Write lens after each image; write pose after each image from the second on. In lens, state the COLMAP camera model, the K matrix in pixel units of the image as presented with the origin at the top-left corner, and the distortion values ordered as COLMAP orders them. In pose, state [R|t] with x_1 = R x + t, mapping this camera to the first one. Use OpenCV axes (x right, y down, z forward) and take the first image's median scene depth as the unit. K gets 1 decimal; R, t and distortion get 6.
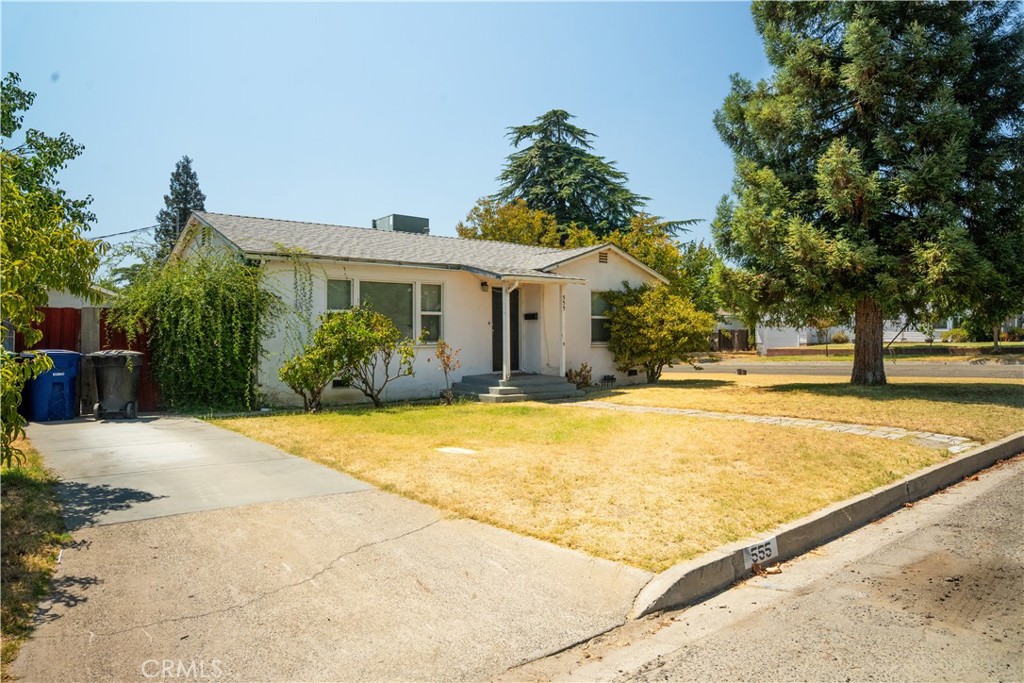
lens RADIAL K [[708.1, 0, 512.0], [0, 708.1, 341.5], [0, 0, 1]] dist [-0.176792, 0.121566]
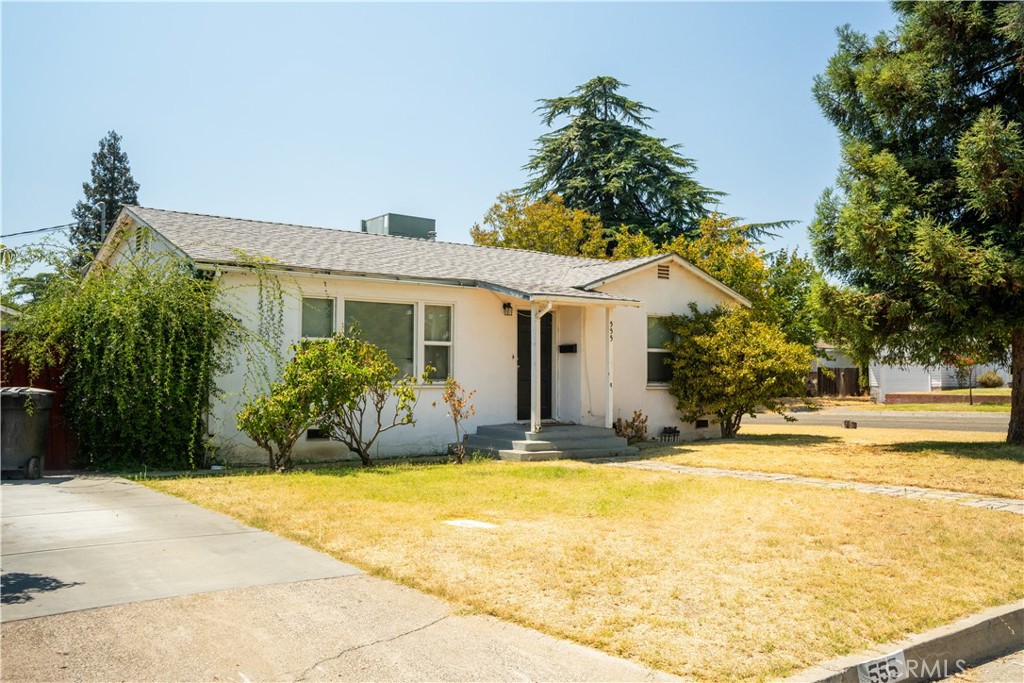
lens RADIAL K [[930.9, 0, 509.3], [0, 930.9, 341.8], [0, 0, 1]] dist [-0.100347, 0.190670]
pose [[0.999357, 0.008069, -0.034928, -0.001878], [-0.009526, 0.999083, -0.041750, -0.000255], [0.034559, 0.042056, 0.998517, -0.004791]]
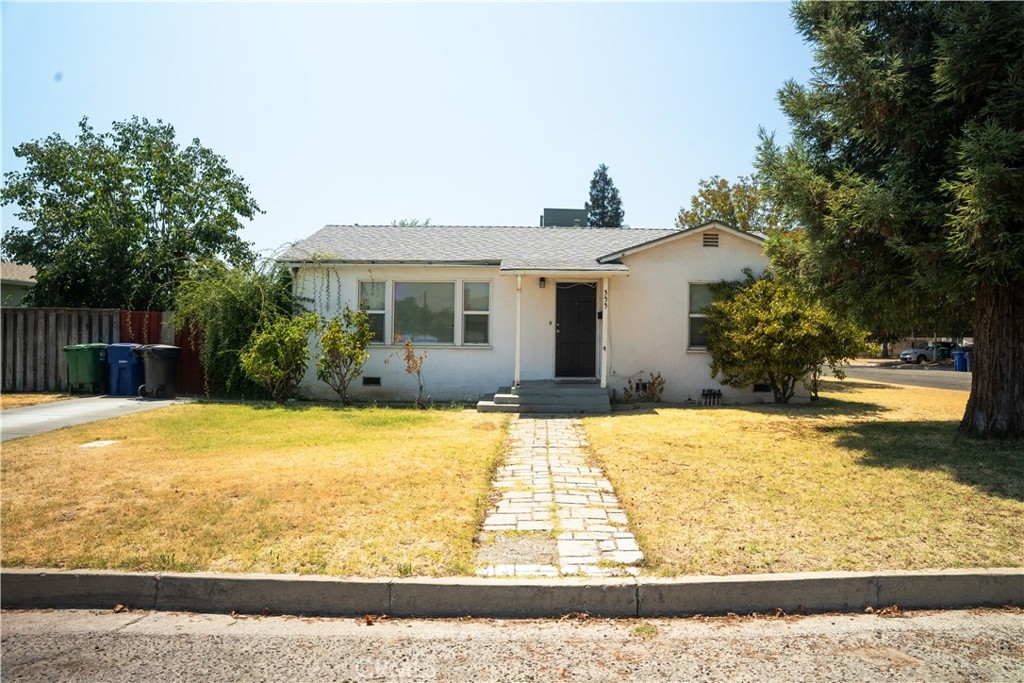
lens RADIAL K [[708.1, 0, 512.0], [0, 708.1, 341.5], [0, 0, 1]] dist [-0.176792, 0.121566]
pose [[0.768908, 0.018308, -0.639097, 0.647825], [-0.014320, 0.999832, 0.011413, -0.015533], [0.639199, 0.000377, 0.769041, 0.361272]]
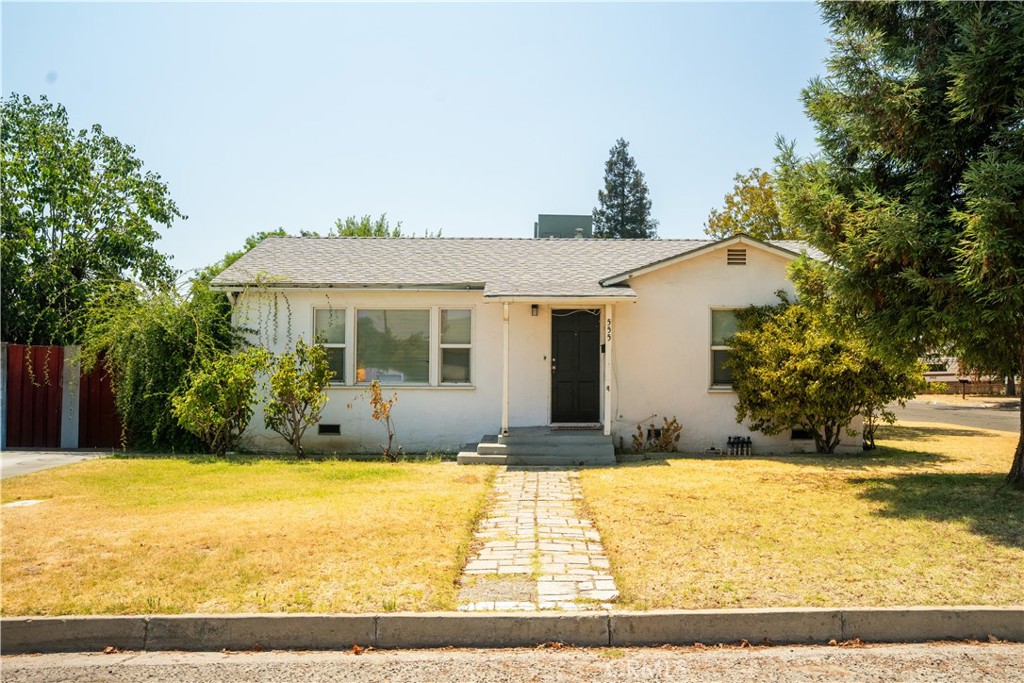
lens RADIAL K [[958.7, 0, 512.5], [0, 958.7, 345.4], [0, 0, 1]] dist [-0.089984, 0.189844]
pose [[0.774955, -0.006839, -0.631979, 0.747638], [-0.008114, 0.999751, -0.020769, -0.022949], [0.631964, 0.021223, 0.774707, 0.251312]]
